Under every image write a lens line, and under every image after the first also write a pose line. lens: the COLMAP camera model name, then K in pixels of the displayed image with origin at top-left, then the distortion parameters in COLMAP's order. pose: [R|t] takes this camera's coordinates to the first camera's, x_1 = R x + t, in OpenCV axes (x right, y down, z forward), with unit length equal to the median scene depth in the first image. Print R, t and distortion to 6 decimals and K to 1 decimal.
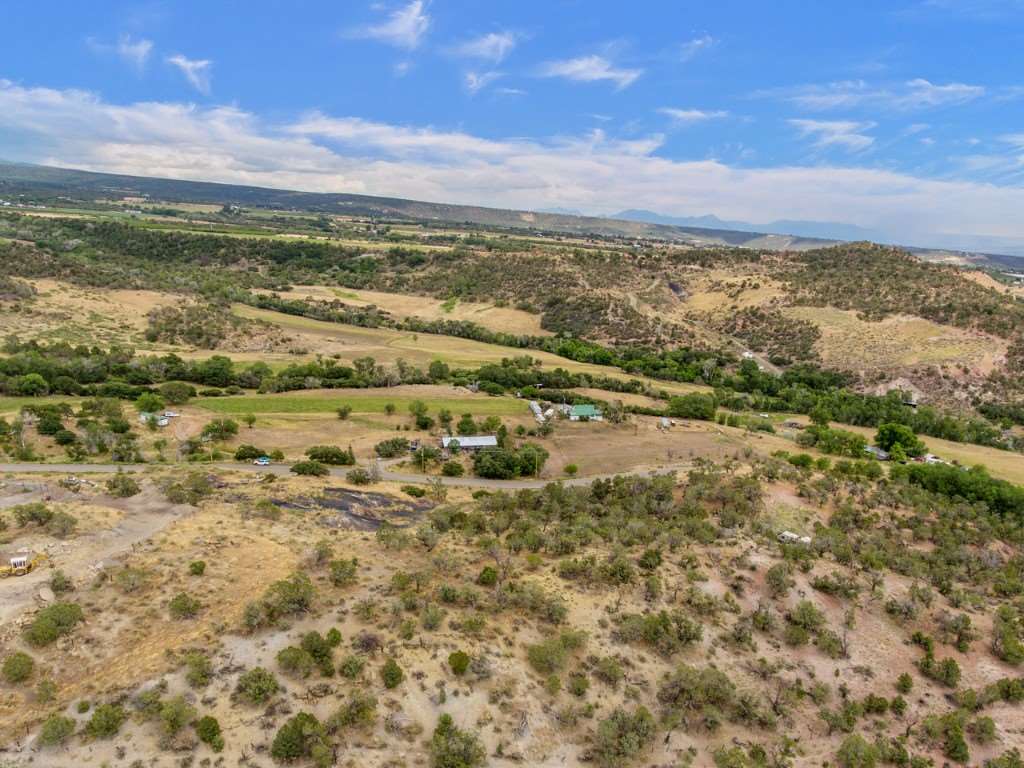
lens RADIAL K [[678.8, 0, 512.8], [0, 678.8, 437.4], [0, 0, 1]] dist [-0.010822, 0.009214]
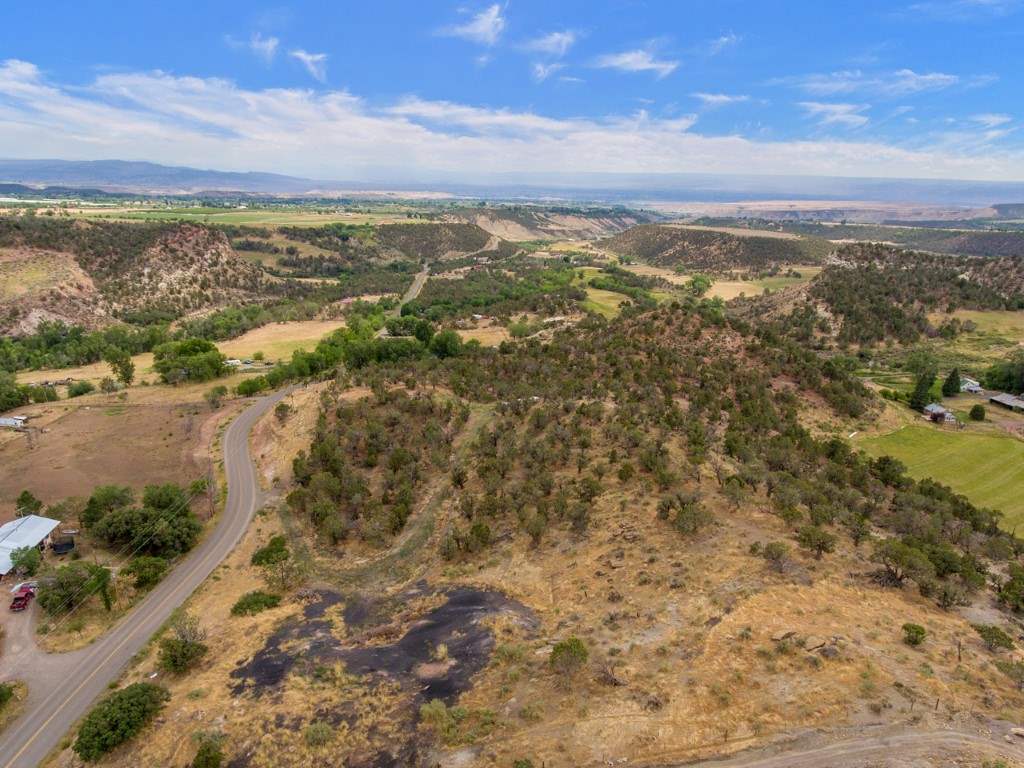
lens RADIAL K [[678.8, 0, 512.8], [0, 678.8, 437.4], [0, 0, 1]] dist [-0.010822, 0.009214]
pose [[0.111215, -0.387579, 0.915103, -0.197588], [0.279983, 0.895736, 0.345349, -0.058544], [-0.953541, 0.217805, 0.208135, 0.223094]]
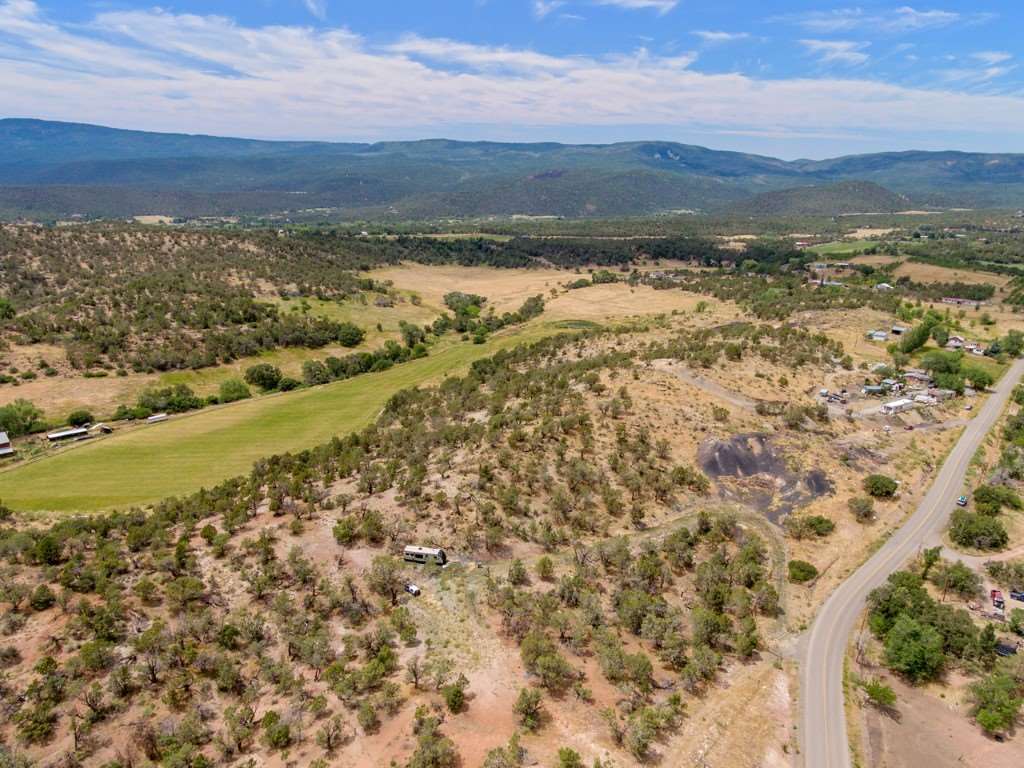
lens RADIAL K [[678.8, 0, 512.8], [0, 678.8, 437.4], [0, 0, 1]] dist [-0.010822, 0.009214]
pose [[-0.779802, 0.110244, -0.616242, 0.231355], [-0.258678, 0.839662, 0.477549, -0.113827], [0.570082, 0.531802, -0.626253, 0.427442]]
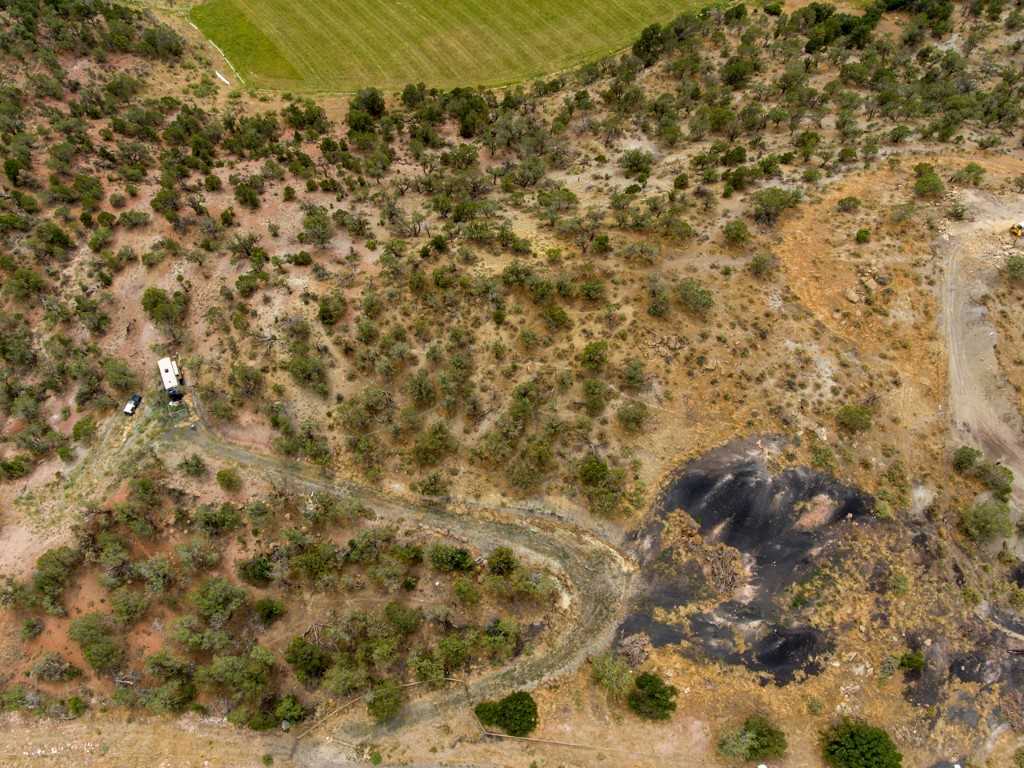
lens RADIAL K [[678.8, 0, 512.8], [0, 678.8, 437.4], [0, 0, 1]] dist [-0.010822, 0.009214]
pose [[-0.969962, -0.233429, 0.068438, -0.013962], [0.026348, 0.178869, 0.983520, -0.167003], [-0.241824, 0.955781, -0.167346, 0.310798]]
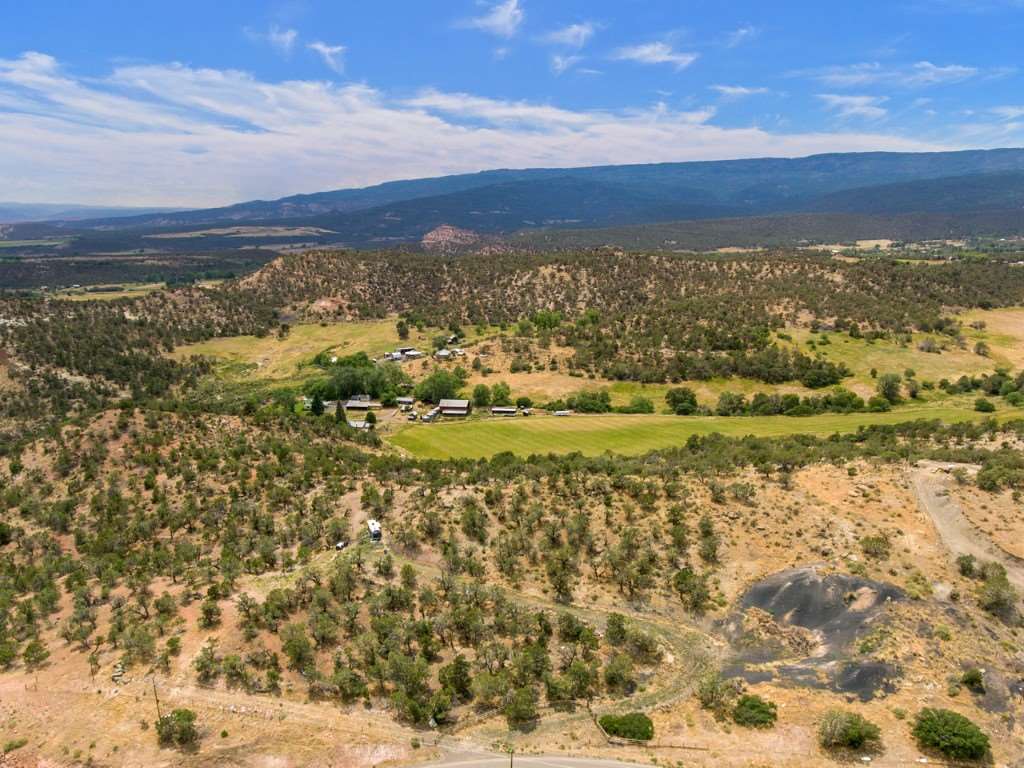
lens RADIAL K [[678.8, 0, 512.8], [0, 678.8, 437.4], [0, 0, 1]] dist [-0.010822, 0.009214]
pose [[-0.943301, -0.153329, 0.294403, -0.032438], [0.043287, 0.822526, 0.567078, -0.166619], [-0.329103, 0.547669, -0.769253, 0.478376]]
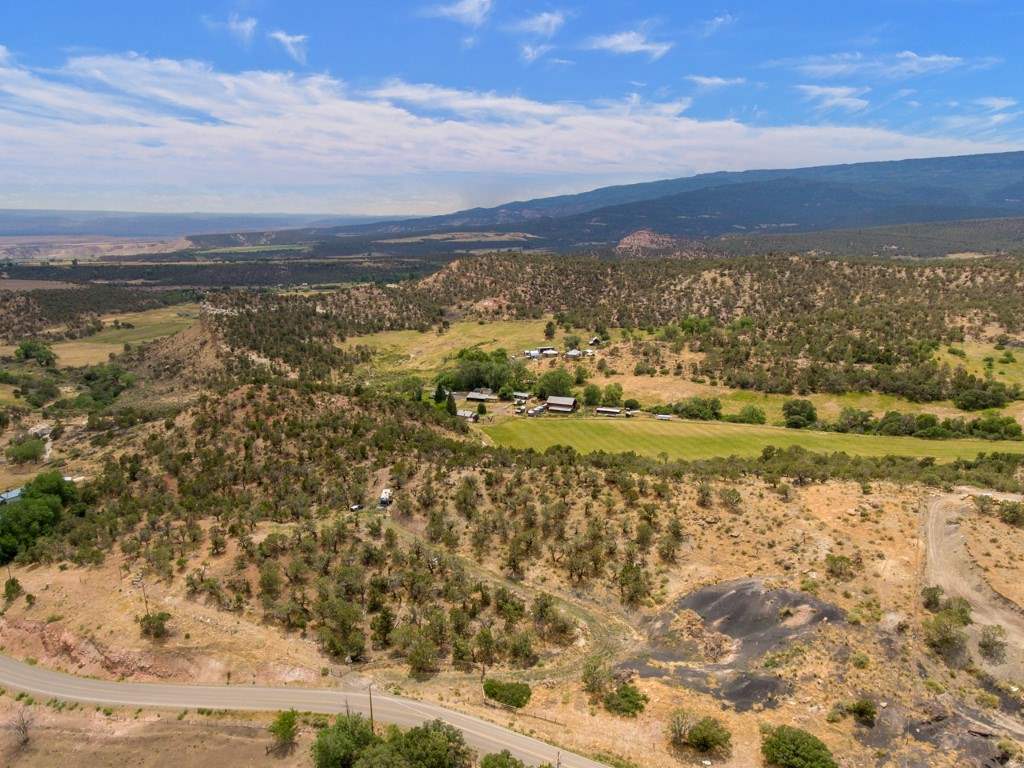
lens RADIAL K [[678.8, 0, 512.8], [0, 678.8, 437.4], [0, 0, 1]] dist [-0.010822, 0.009214]
pose [[-0.806760, -0.222233, 0.547496, -0.123955], [0.133869, 0.833740, 0.535684, -0.161651], [-0.575515, 0.505461, -0.642878, 0.453803]]
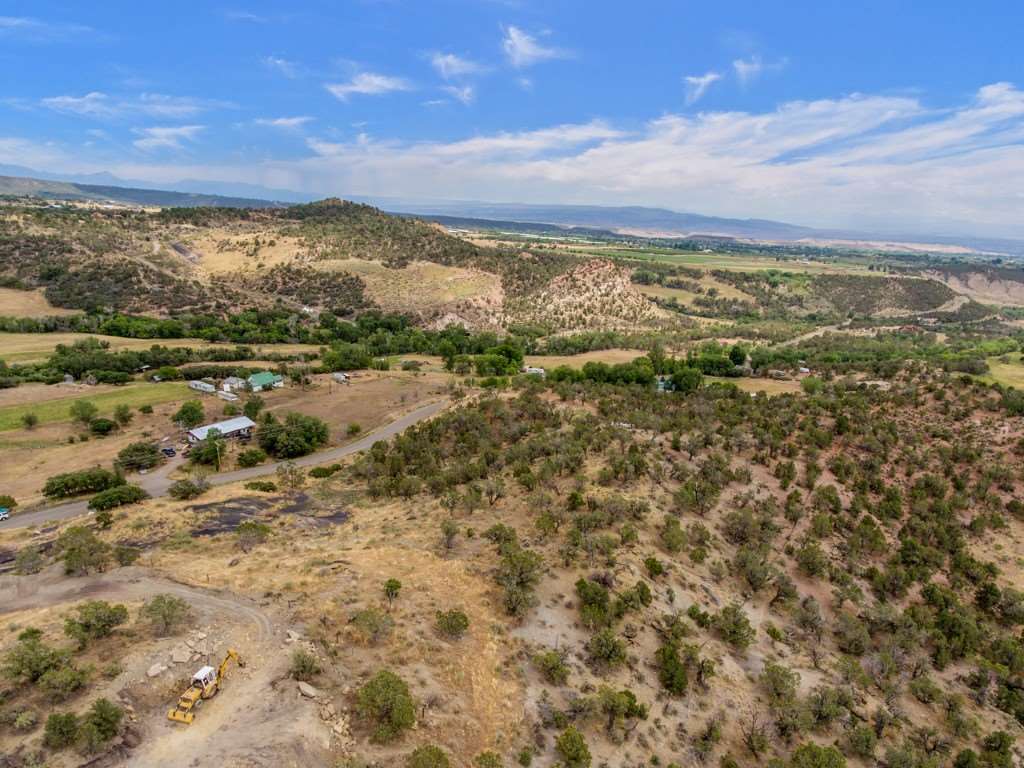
lens RADIAL K [[678.8, 0, 512.8], [0, 678.8, 437.4], [0, 0, 1]] dist [-0.010822, 0.009214]
pose [[0.706241, -0.234915, 0.667861, -0.159442], [0.199457, 0.971154, 0.130677, -0.008890], [-0.679294, 0.040920, 0.732724, 0.063929]]
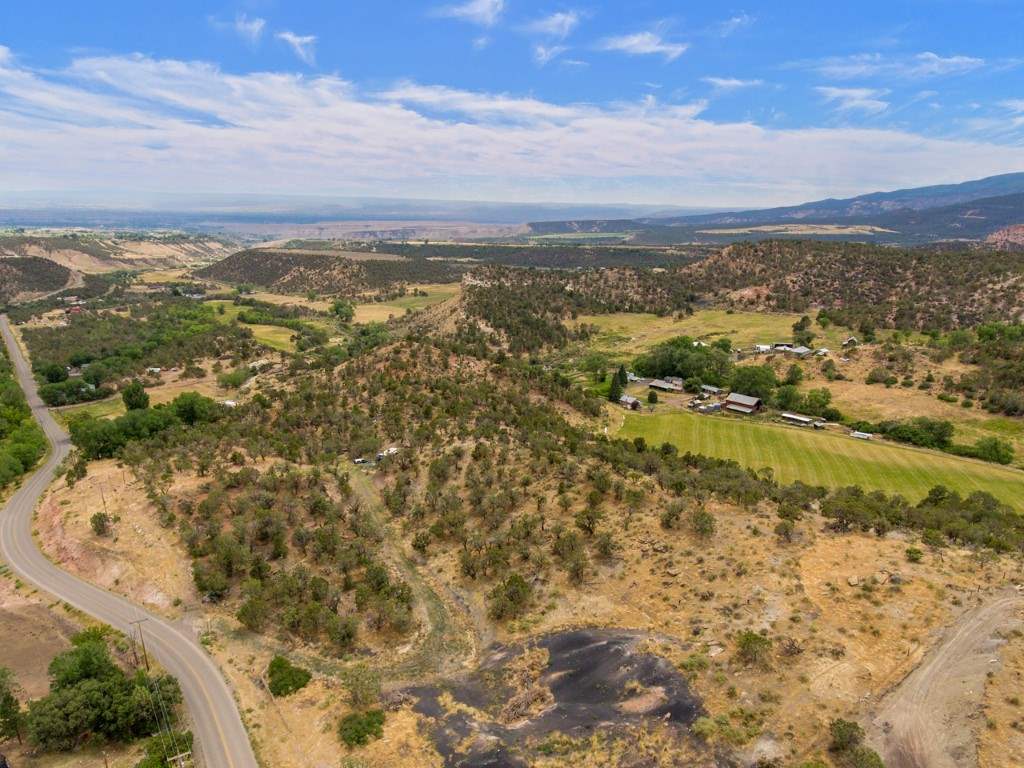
lens RADIAL K [[678.8, 0, 512.8], [0, 678.8, 437.4], [0, 0, 1]] dist [-0.010822, 0.009214]
pose [[-0.452231, -0.329847, 0.828666, -0.186864], [0.225972, 0.856413, 0.464213, -0.105347], [-0.862800, 0.397187, -0.312760, 0.329761]]
